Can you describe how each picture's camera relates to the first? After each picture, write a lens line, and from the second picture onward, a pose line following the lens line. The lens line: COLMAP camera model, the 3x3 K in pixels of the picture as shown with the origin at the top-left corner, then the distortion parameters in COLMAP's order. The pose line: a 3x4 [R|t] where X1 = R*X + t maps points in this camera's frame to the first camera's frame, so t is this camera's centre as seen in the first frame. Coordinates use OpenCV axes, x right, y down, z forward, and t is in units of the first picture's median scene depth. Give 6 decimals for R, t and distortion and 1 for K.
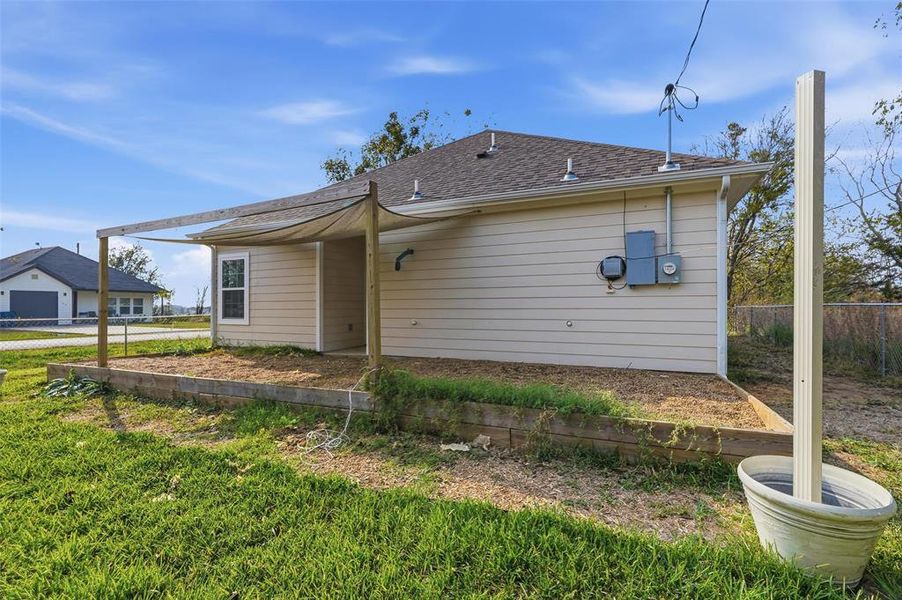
lens RADIAL K [[402.2, 0, 448.9], [0, 402.2, 301.0], [0, 0, 1]] dist [-0.013773, 0.008608]
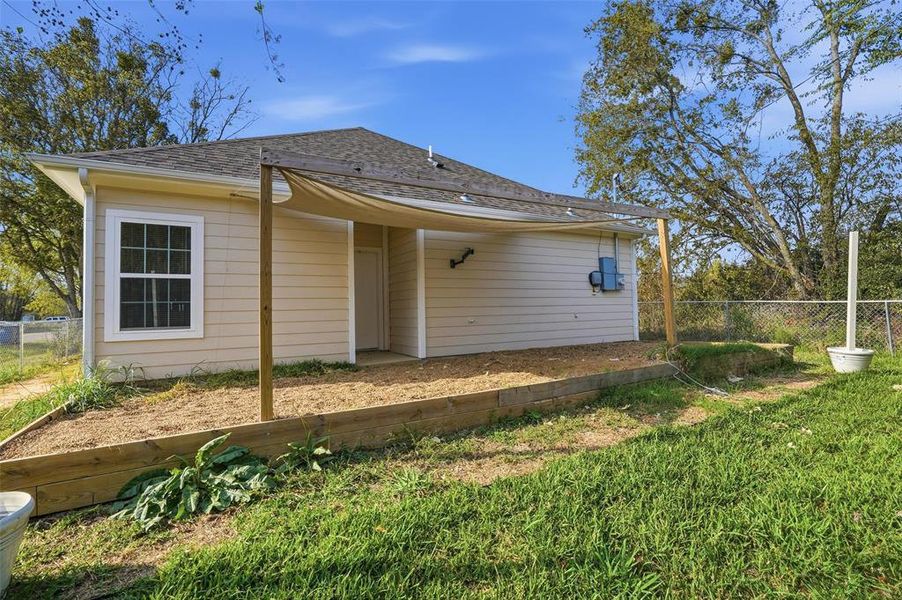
lens RADIAL K [[402.2, 0, 448.9], [0, 402.2, 301.0], [0, 0, 1]] dist [-0.013773, 0.008608]
pose [[0.599184, 0.005690, 0.800591, -0.923687], [0.001116, 0.999968, -0.007943, 0.012112], [-0.800610, 0.005653, 0.599159, 0.415747]]
